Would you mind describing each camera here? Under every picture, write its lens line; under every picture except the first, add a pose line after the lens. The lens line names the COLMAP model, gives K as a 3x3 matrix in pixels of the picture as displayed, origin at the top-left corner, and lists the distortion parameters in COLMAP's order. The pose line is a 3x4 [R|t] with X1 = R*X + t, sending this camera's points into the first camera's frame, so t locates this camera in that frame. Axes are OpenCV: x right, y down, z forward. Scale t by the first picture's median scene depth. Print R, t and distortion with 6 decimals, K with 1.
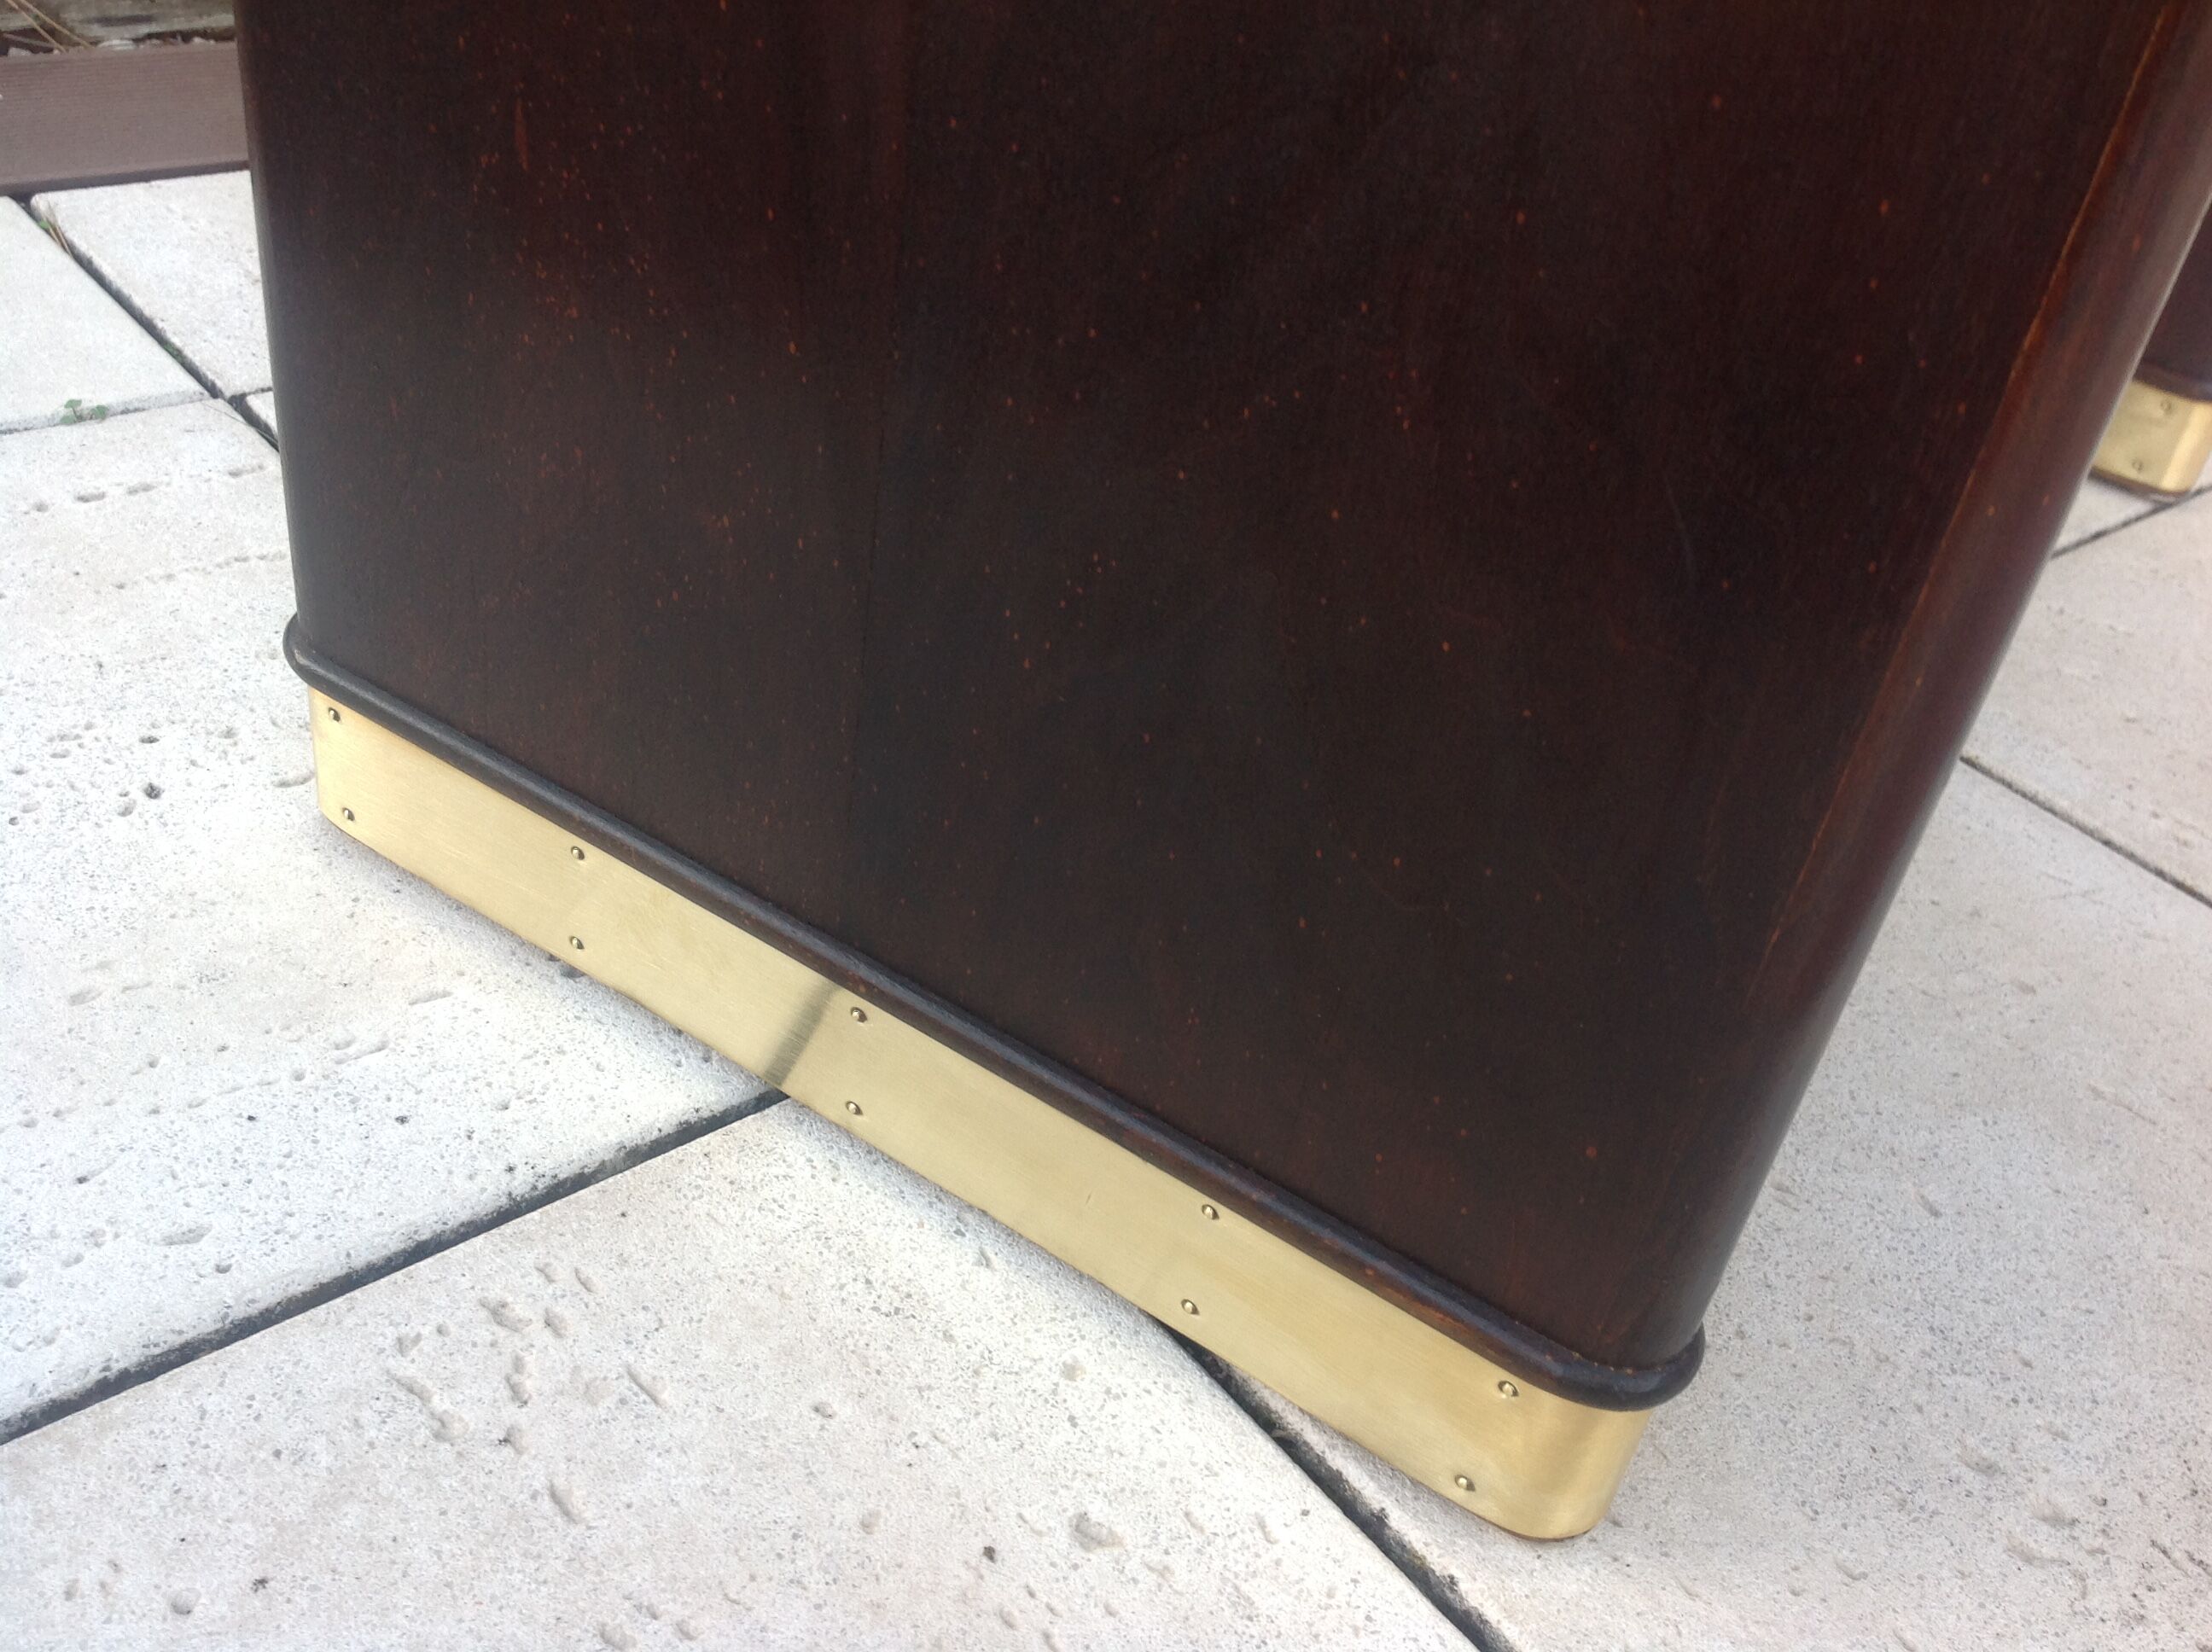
lens RADIAL K [[2120.4, 0, 1106.0], [0, 2120.4, 826.0], [0, 0, 1]] dist [0.123503, -0.274274]
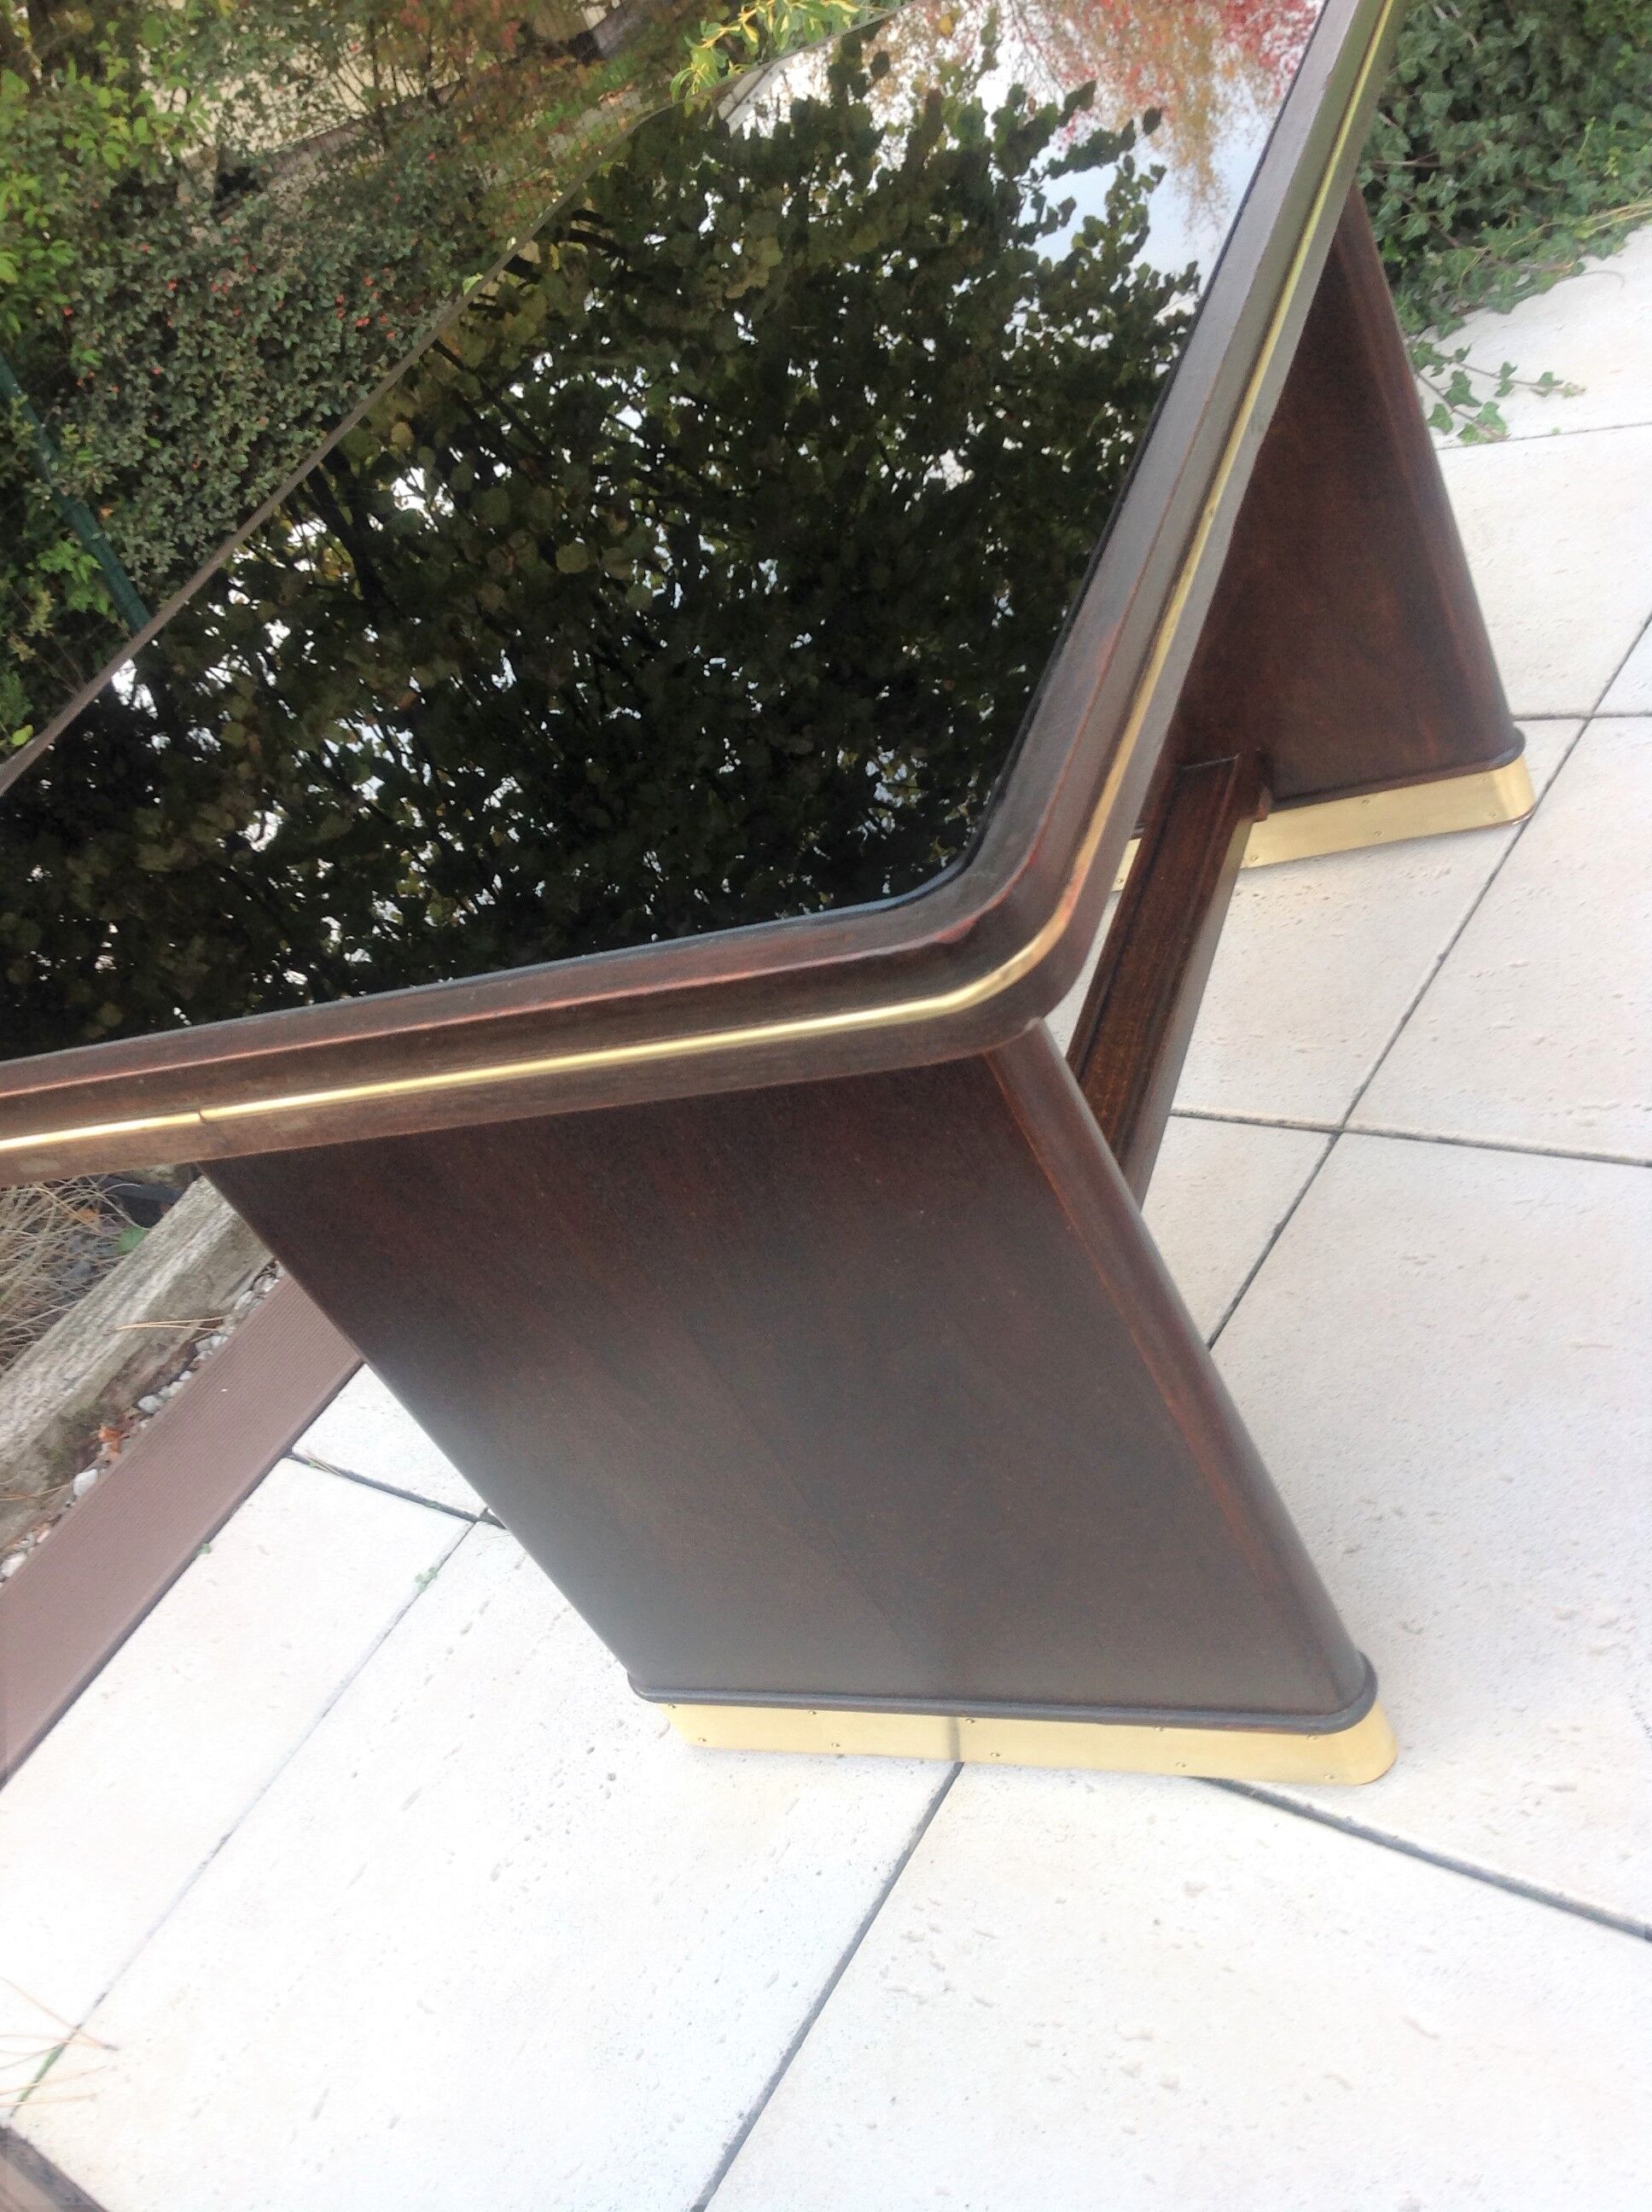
lens RADIAL K [[2120.4, 0, 826.0], [0, 2120.4, 1106.0], [0, 0, 1]] dist [0.123503, -0.274274]
pose [[0.813730, -0.563966, -0.140664, 0.364255], [0.564530, 0.824455, -0.039741, -0.366155], [0.138384, -0.047071, 0.989259, -0.954162]]
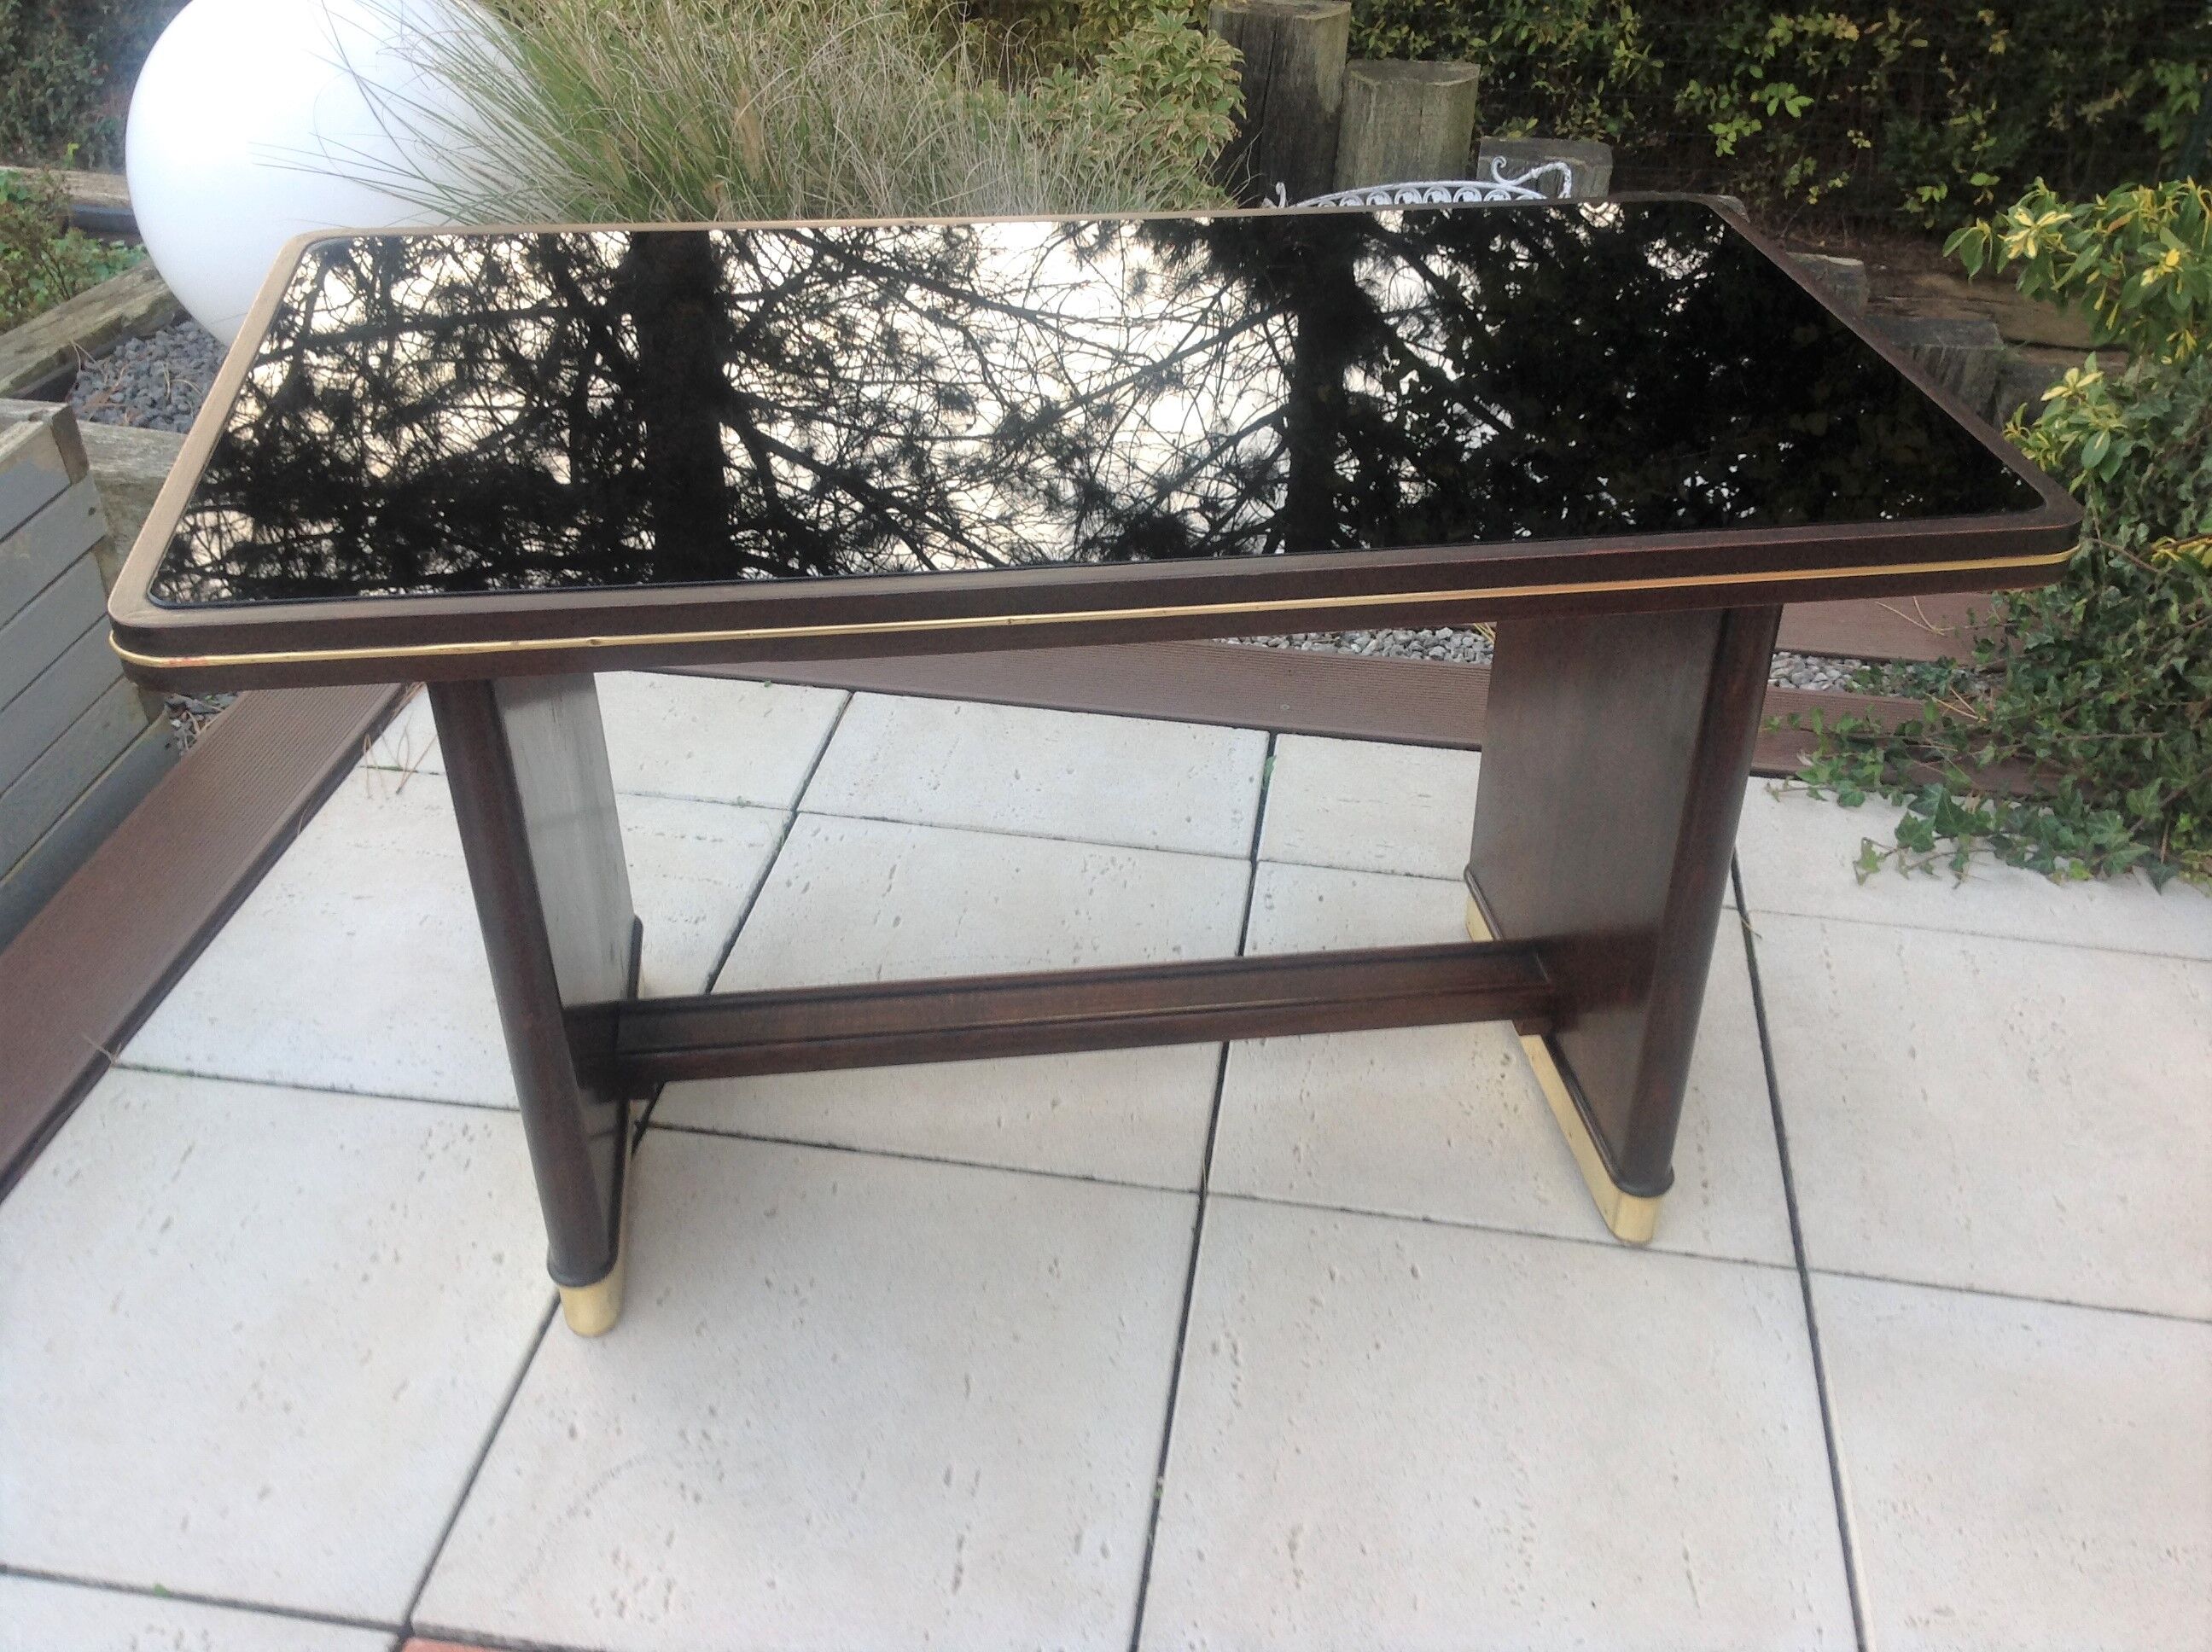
lens RADIAL K [[2120.4, 0, 1106.0], [0, 2120.4, 826.0], [0, 0, 1]] dist [0.123503, -0.274274]
pose [[0.642193, 0.314464, -0.699071, 2.238888], [-0.371639, 0.925355, 0.074852, -0.733885], [0.670427, 0.211733, 0.711124, -0.724437]]
